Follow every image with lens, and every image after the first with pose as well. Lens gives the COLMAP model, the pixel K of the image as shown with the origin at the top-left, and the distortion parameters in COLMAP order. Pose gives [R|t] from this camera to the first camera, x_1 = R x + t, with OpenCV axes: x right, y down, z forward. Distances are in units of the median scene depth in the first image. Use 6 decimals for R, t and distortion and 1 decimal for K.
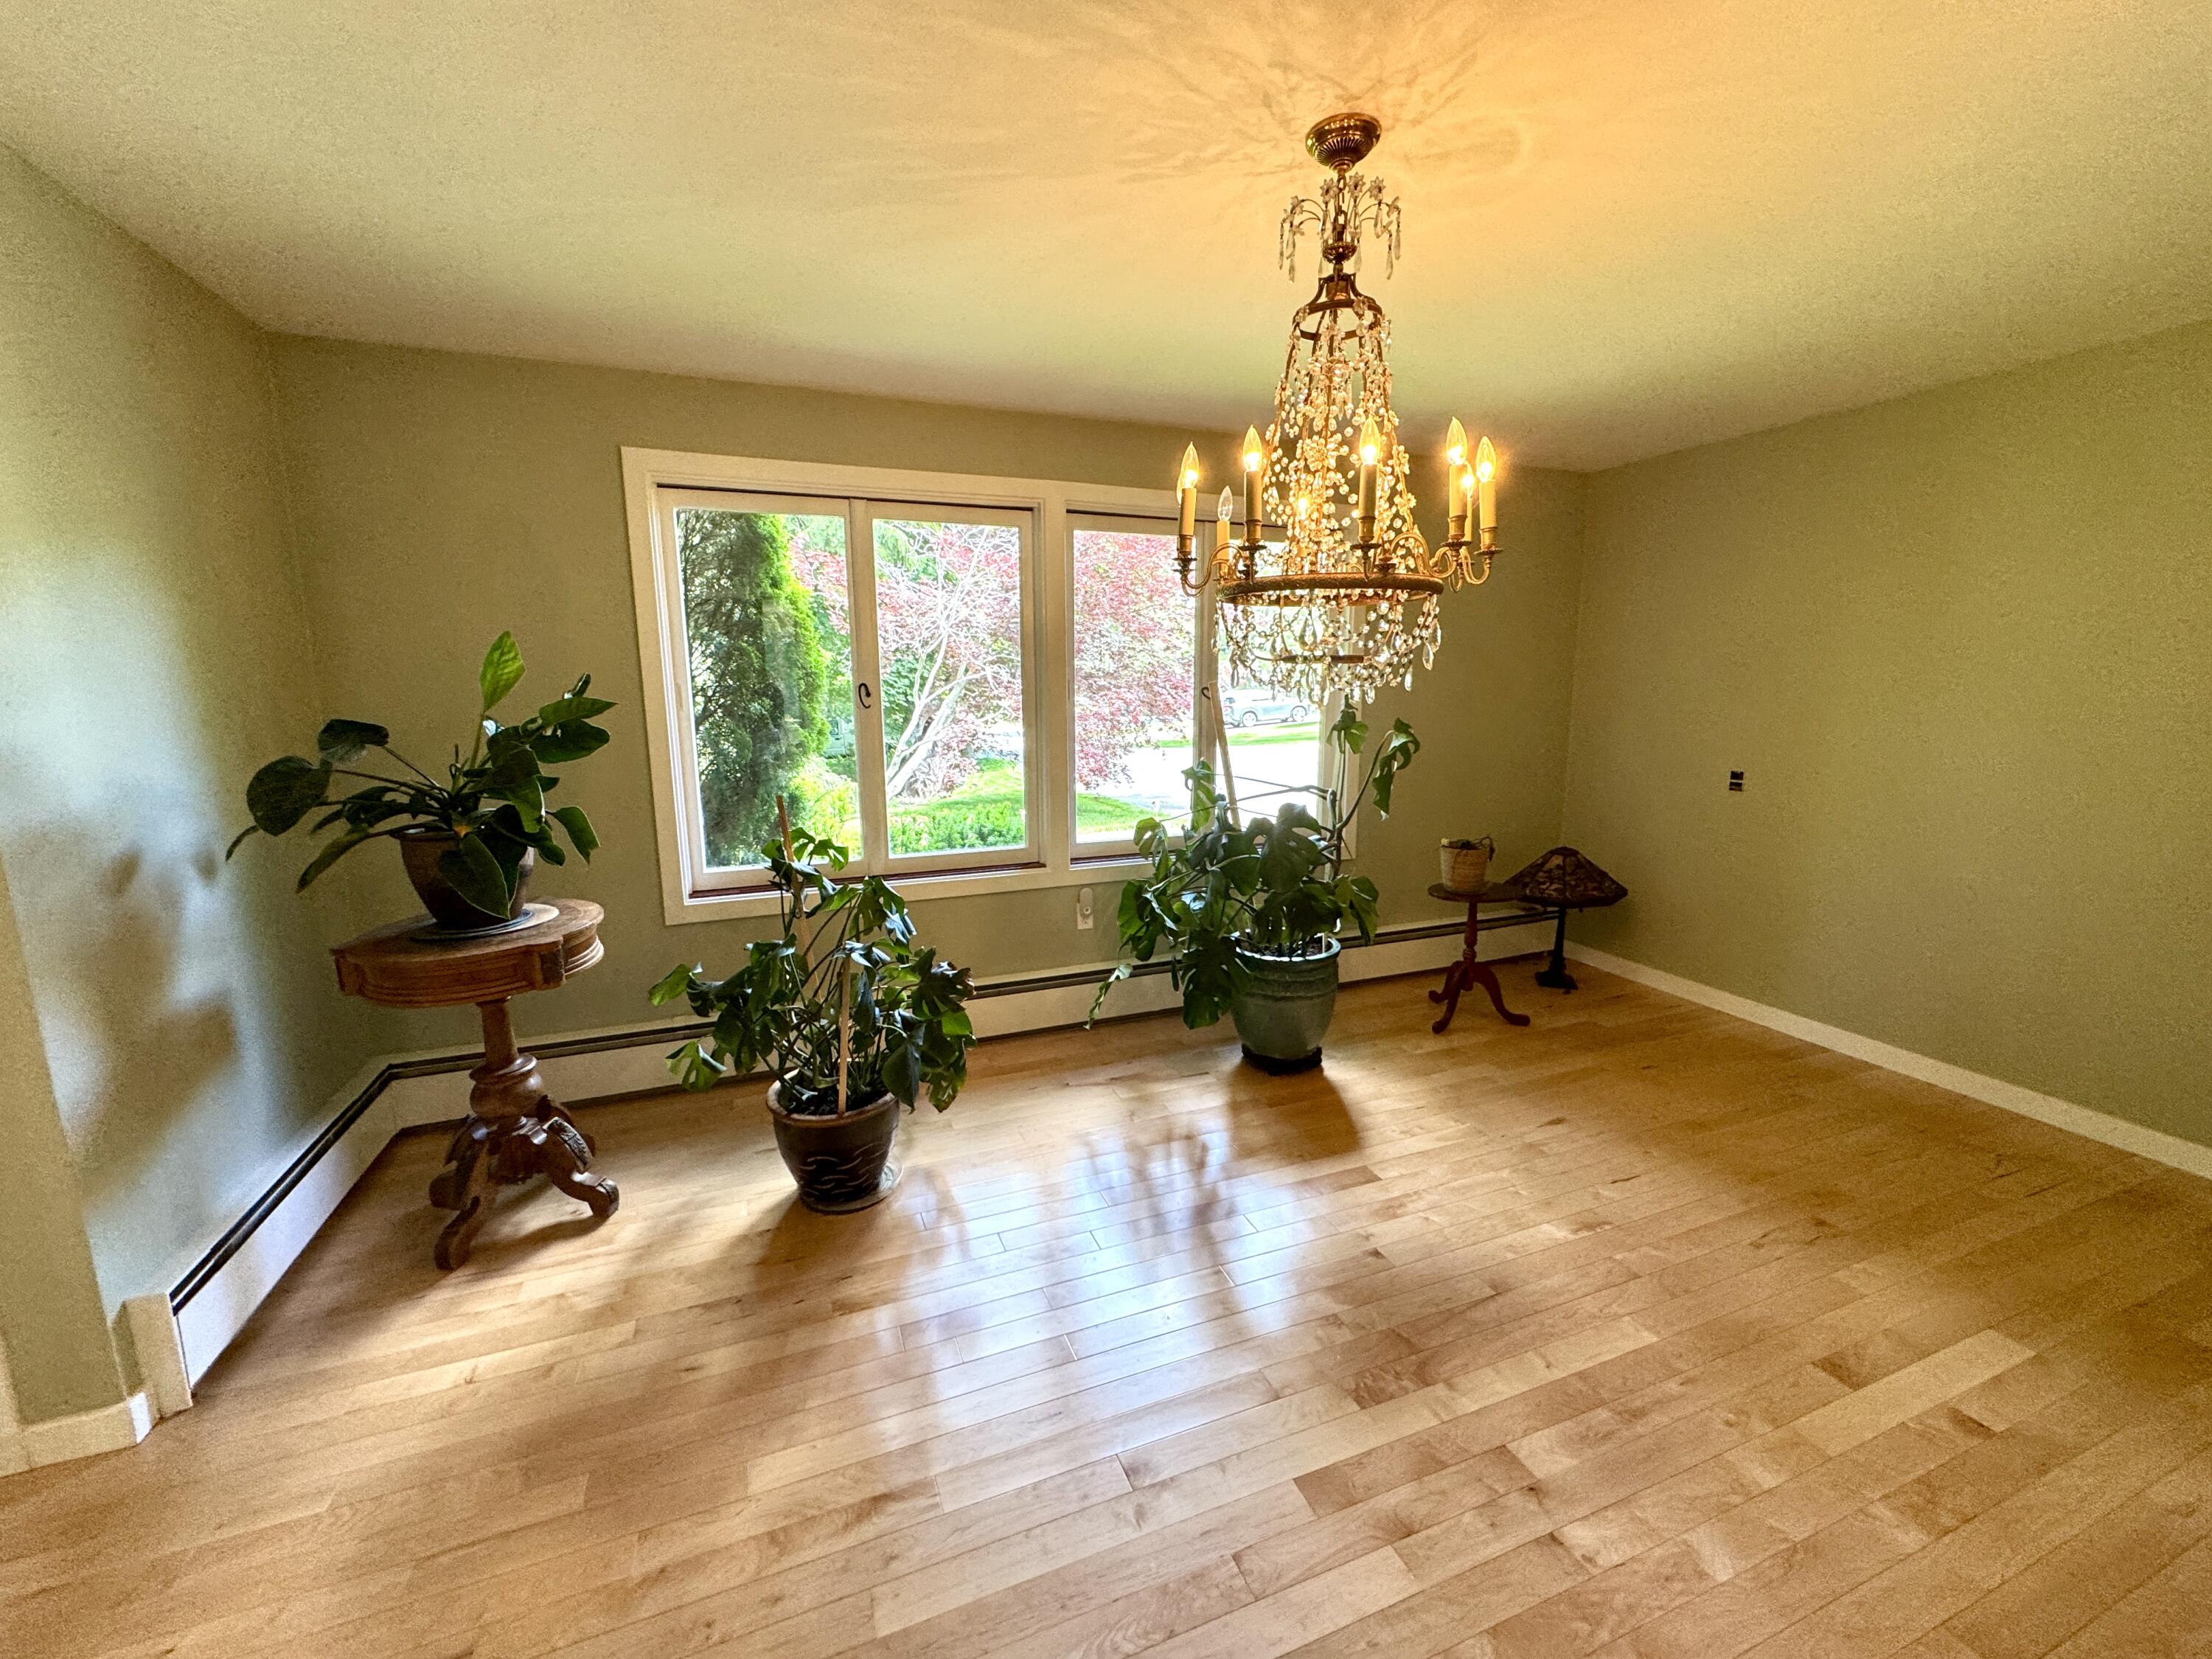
lens RADIAL K [[879.5, 0, 1102.7], [0, 879.5, 830.2], [0, 0, 1]] dist [-0.001189, 0.000234]
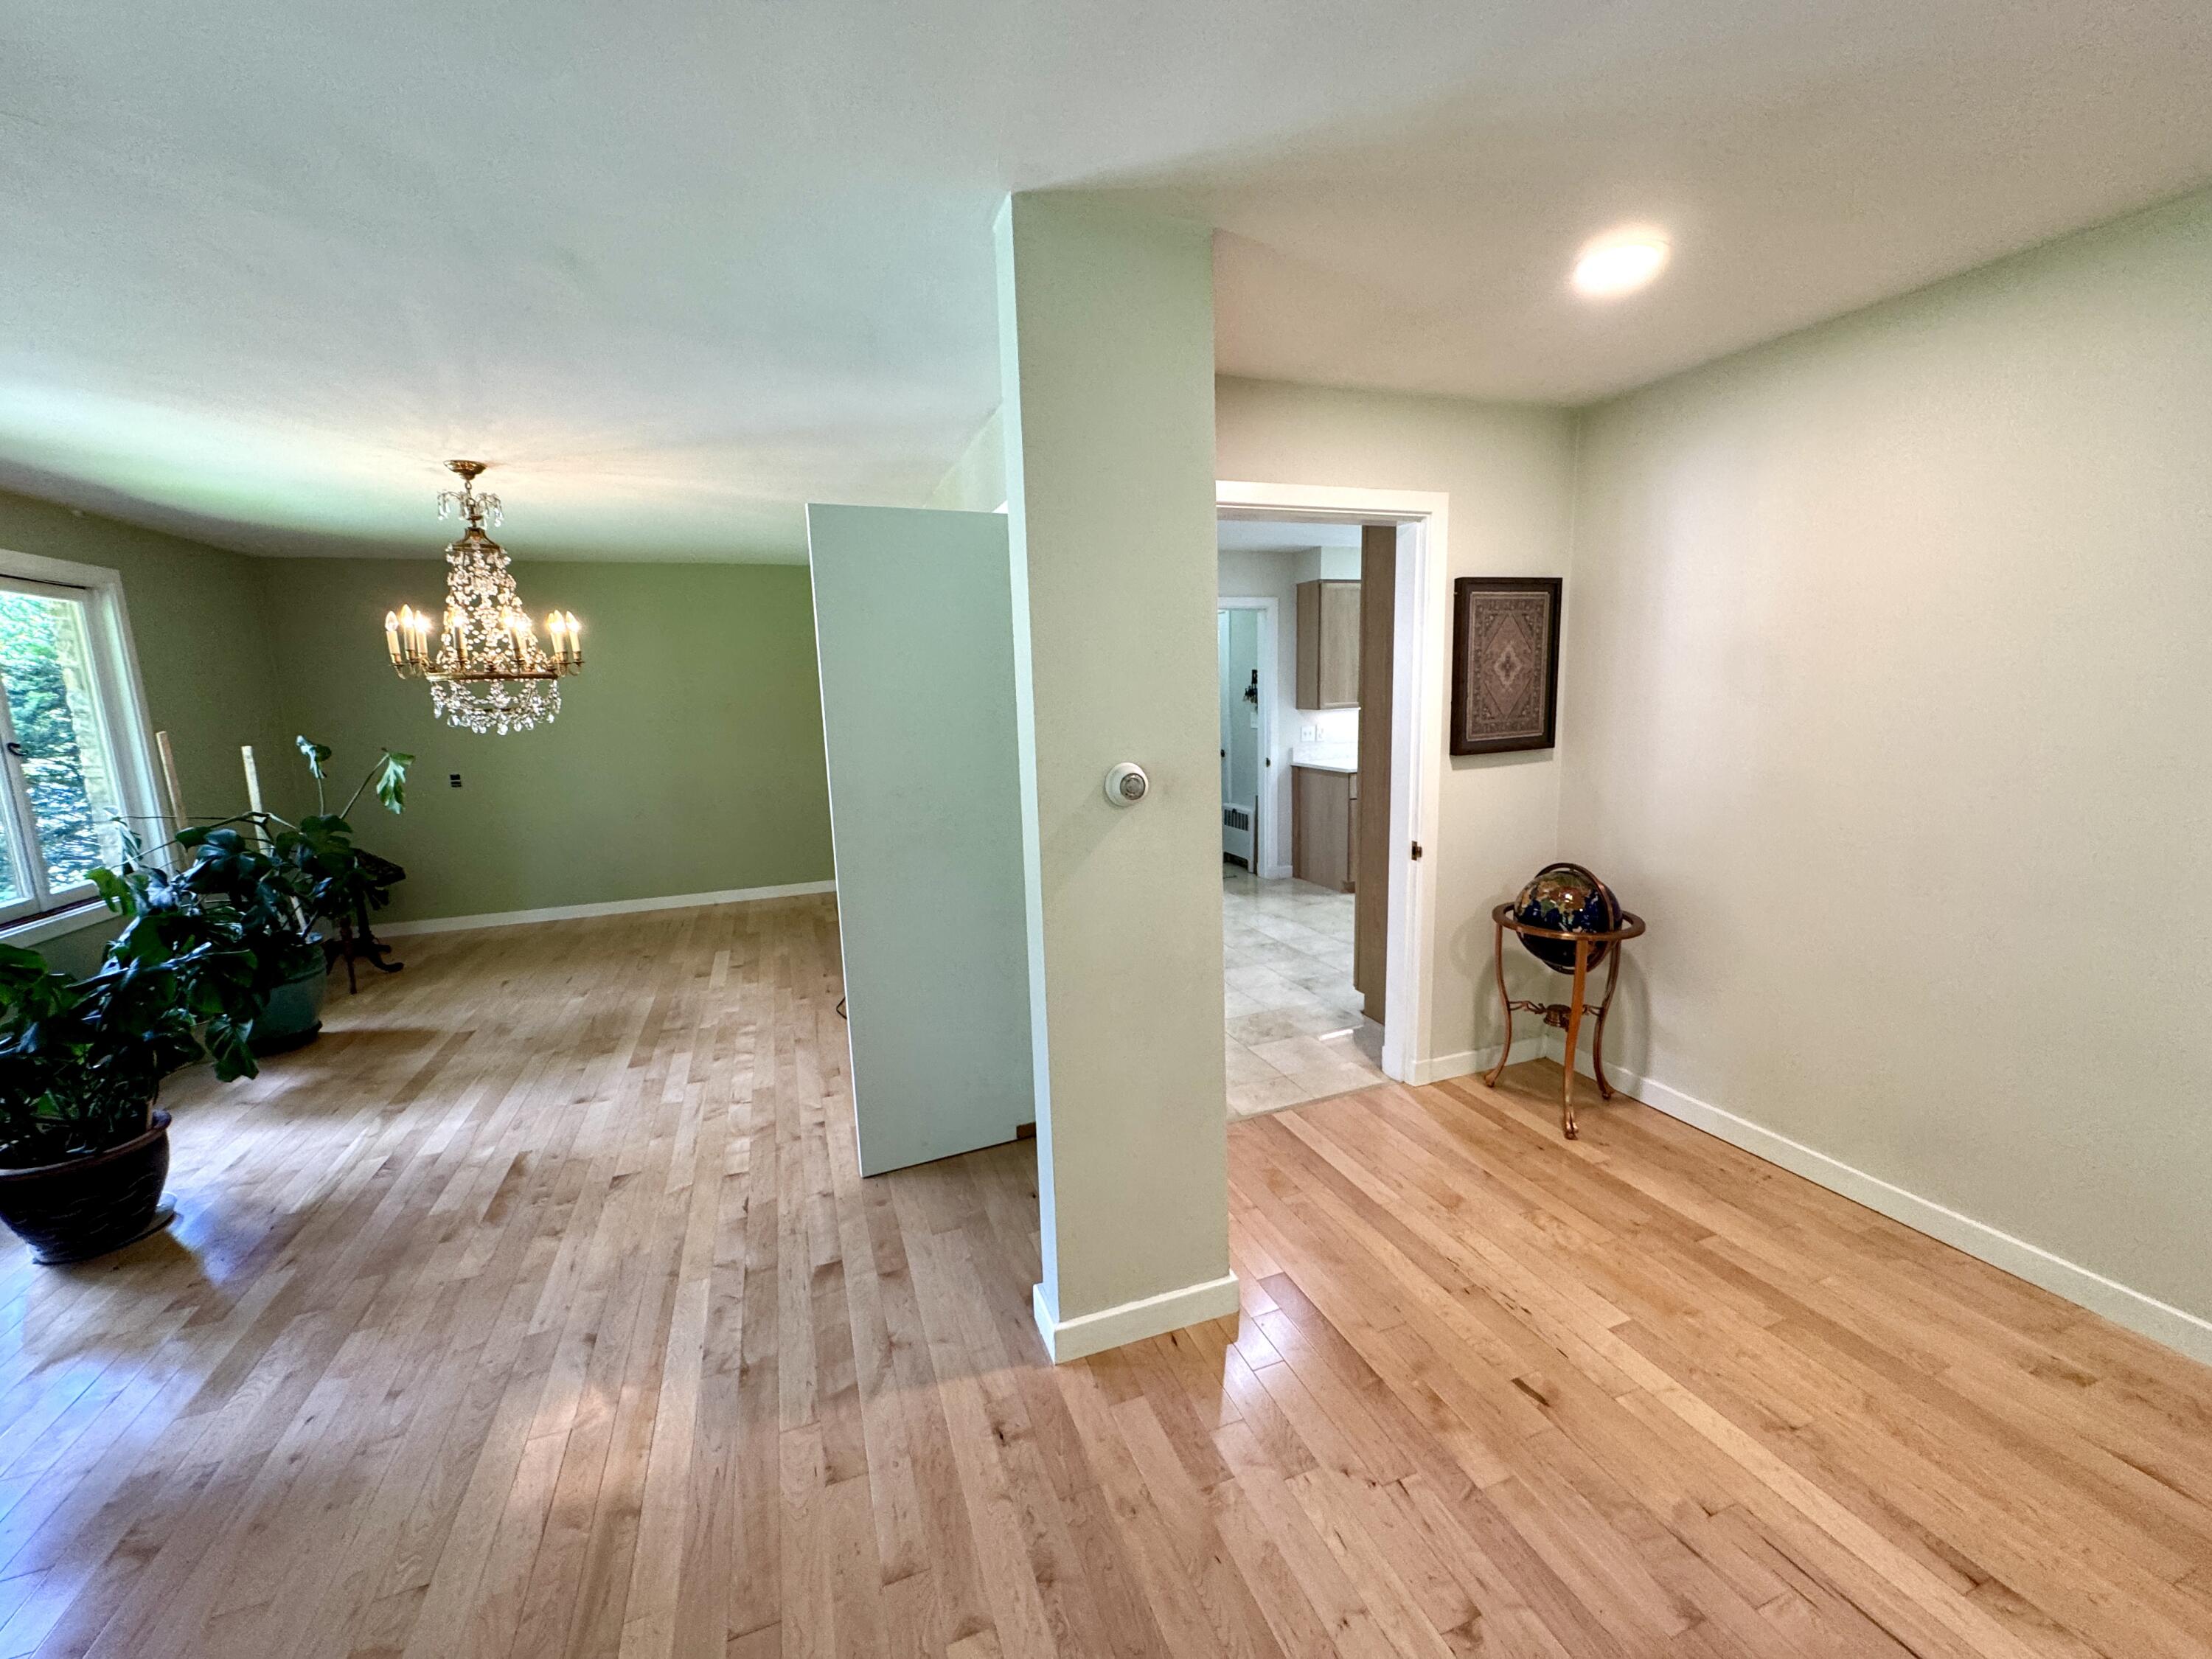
lens RADIAL K [[879.5, 0, 1102.7], [0, 879.5, 830.2], [0, 0, 1]] dist [-0.001189, 0.000234]
pose [[0.014663, -0.159843, 0.987033, -1.324109], [0.201166, 0.967427, 0.153680, 0.032838], [-0.979447, 0.196304, 0.046340, -0.293598]]
